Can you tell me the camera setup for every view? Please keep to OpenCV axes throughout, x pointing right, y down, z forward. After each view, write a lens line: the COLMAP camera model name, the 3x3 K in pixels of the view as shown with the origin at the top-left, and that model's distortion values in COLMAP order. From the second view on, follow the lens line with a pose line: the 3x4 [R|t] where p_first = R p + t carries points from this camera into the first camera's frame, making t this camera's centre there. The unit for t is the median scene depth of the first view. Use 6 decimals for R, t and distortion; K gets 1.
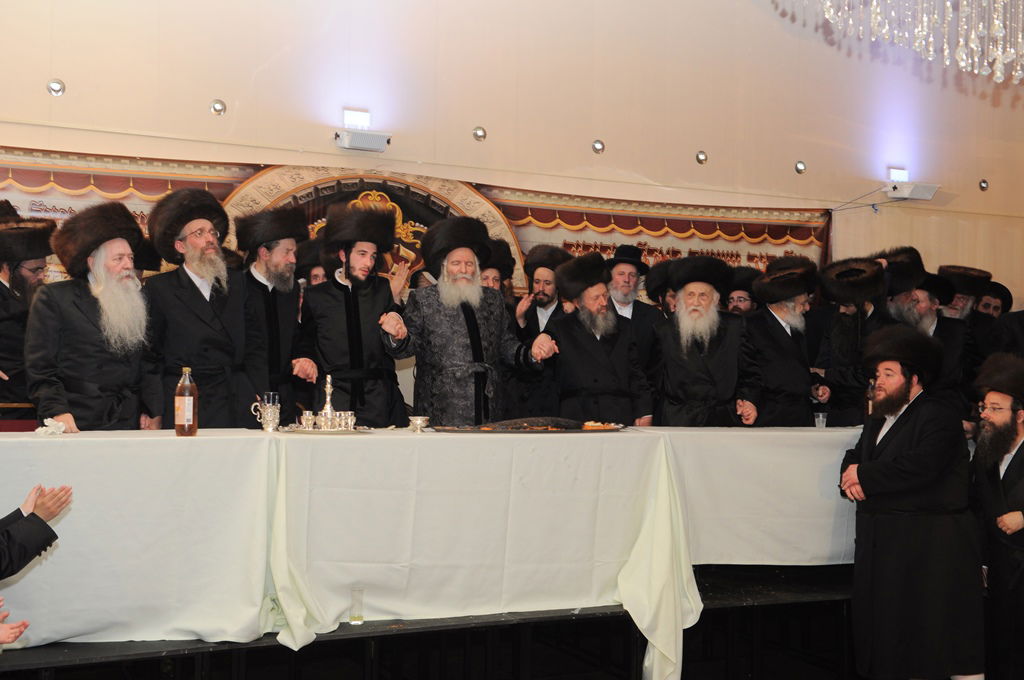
lens RADIAL K [[1198.0, 0, 512.0], [0, 1198.0, 340.0], [0, 0, 1]] dist [0.061196, -0.003858]
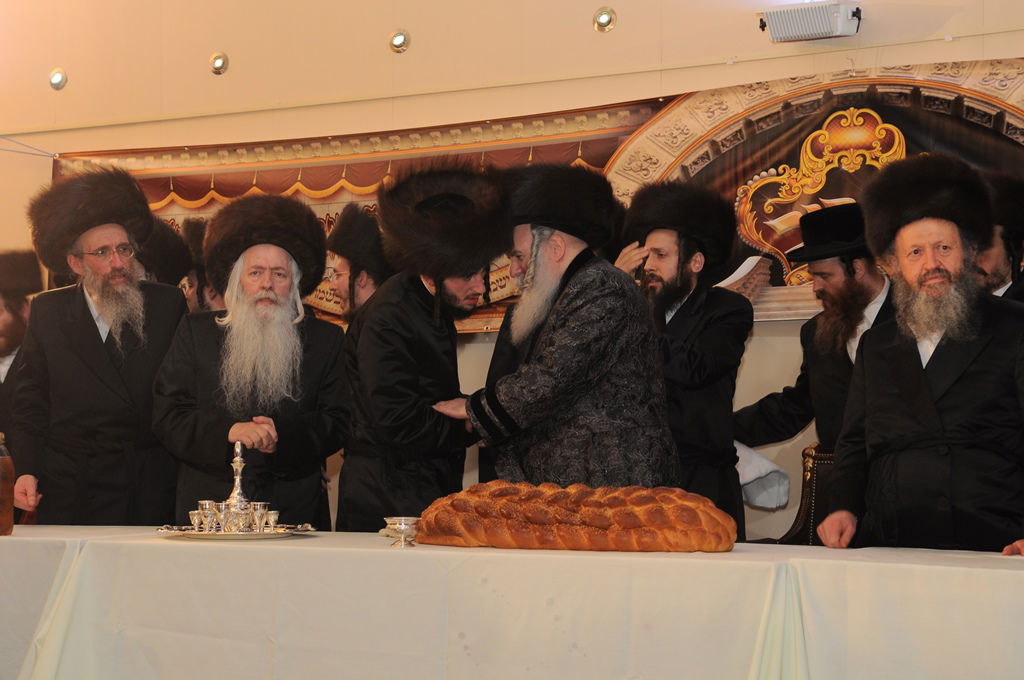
lens RADIAL K [[1798.4, 0, 507.0], [0, 1798.4, 337.2], [0, 0, 1]] dist [0.194732, 0.081010]
pose [[0.615613, -0.061062, -0.785680, 0.436442], [0.031034, 0.998099, -0.053255, 0.019877], [0.787438, 0.008402, 0.616337, 0.364061]]
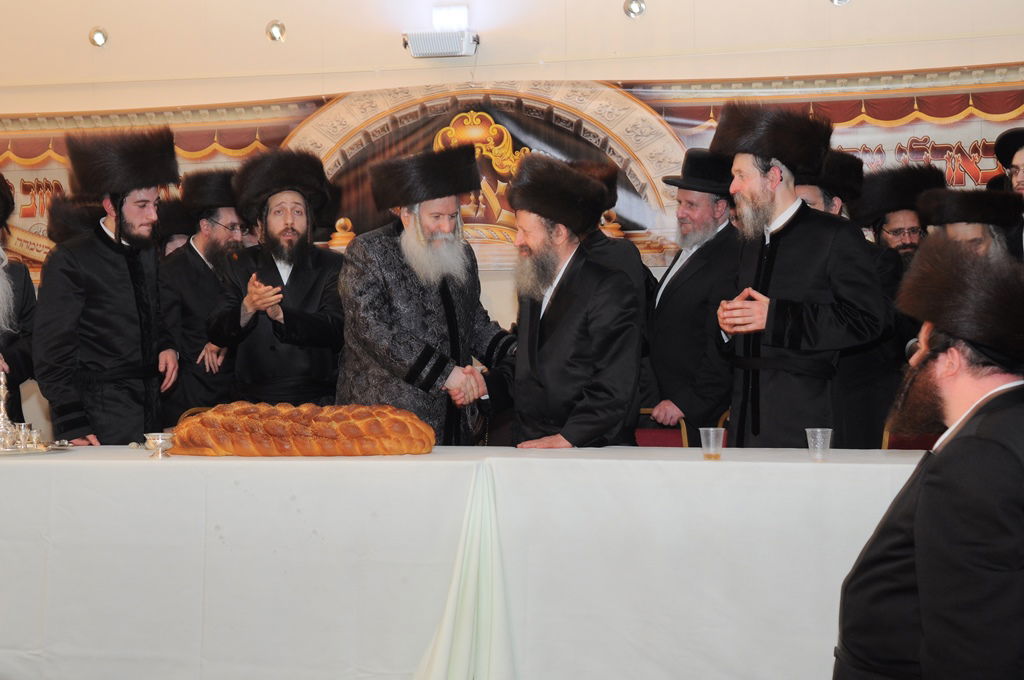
lens RADIAL K [[1356.4, 0, 512.0], [0, 1356.4, 340.0], [0, 0, 1]] dist [0.101678, -0.005296]
pose [[0.808894, -0.031036, -0.587135, 0.384726], [0.038675, 0.999252, 0.000463, 0.014440], [0.586681, -0.023082, 0.809489, 0.345187]]
